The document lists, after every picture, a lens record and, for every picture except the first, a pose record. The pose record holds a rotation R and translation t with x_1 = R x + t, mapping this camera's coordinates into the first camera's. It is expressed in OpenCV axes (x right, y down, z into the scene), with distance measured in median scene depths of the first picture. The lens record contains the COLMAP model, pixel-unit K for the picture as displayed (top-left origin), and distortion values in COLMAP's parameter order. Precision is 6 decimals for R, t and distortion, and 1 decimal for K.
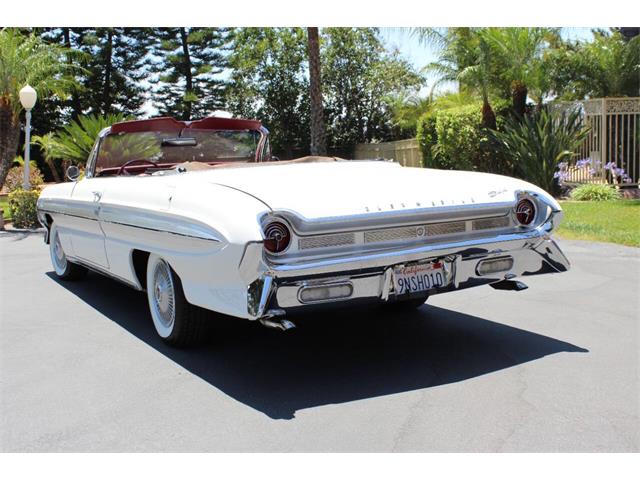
lens RADIAL K [[791.1, 0, 320.0], [0, 791.1, 240.0], [0, 0, 1]] dist [-0.076200, 0.079161]
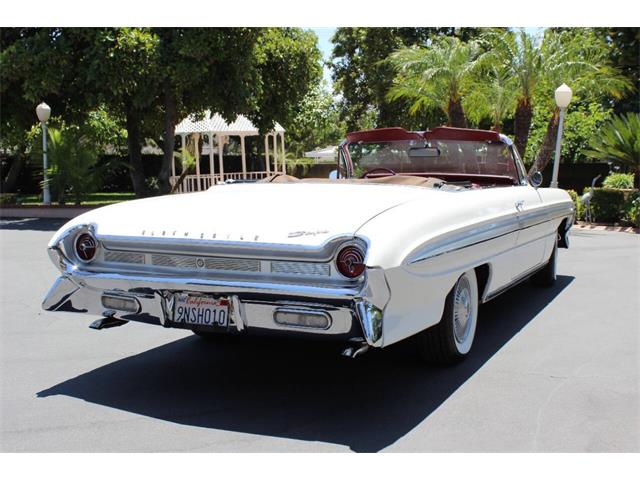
lens RADIAL K [[770.5, 0, 320.0], [0, 770.5, 240.0], [0, 0, 1]] dist [-0.066978, 0.023881]
pose [[0.574290, 0.110608, -0.811145, 0.166234], [-0.121894, 0.991339, 0.048878, -0.017538], [0.809526, 0.070804, 0.582799, 0.097020]]
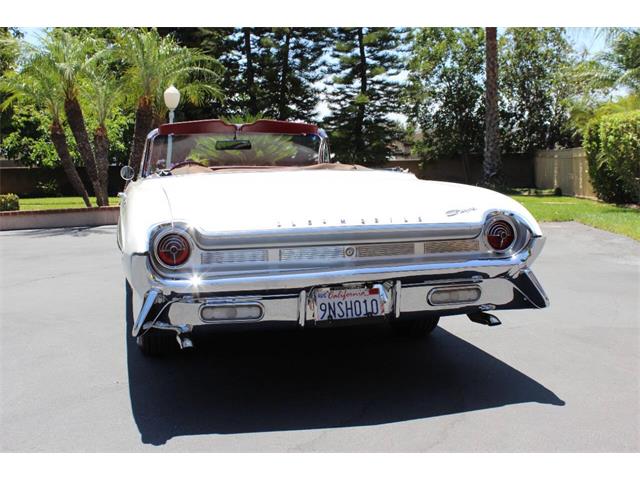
lens RADIAL K [[791.1, 0, 320.0], [0, 791.1, 240.0], [0, 0, 1]] dist [-0.076200, 0.079161]
pose [[0.963303, 0.052632, -0.263206, 0.056238], [-0.053260, 0.998569, 0.004755, -0.004545], [0.263079, 0.009438, 0.964728, 0.022165]]
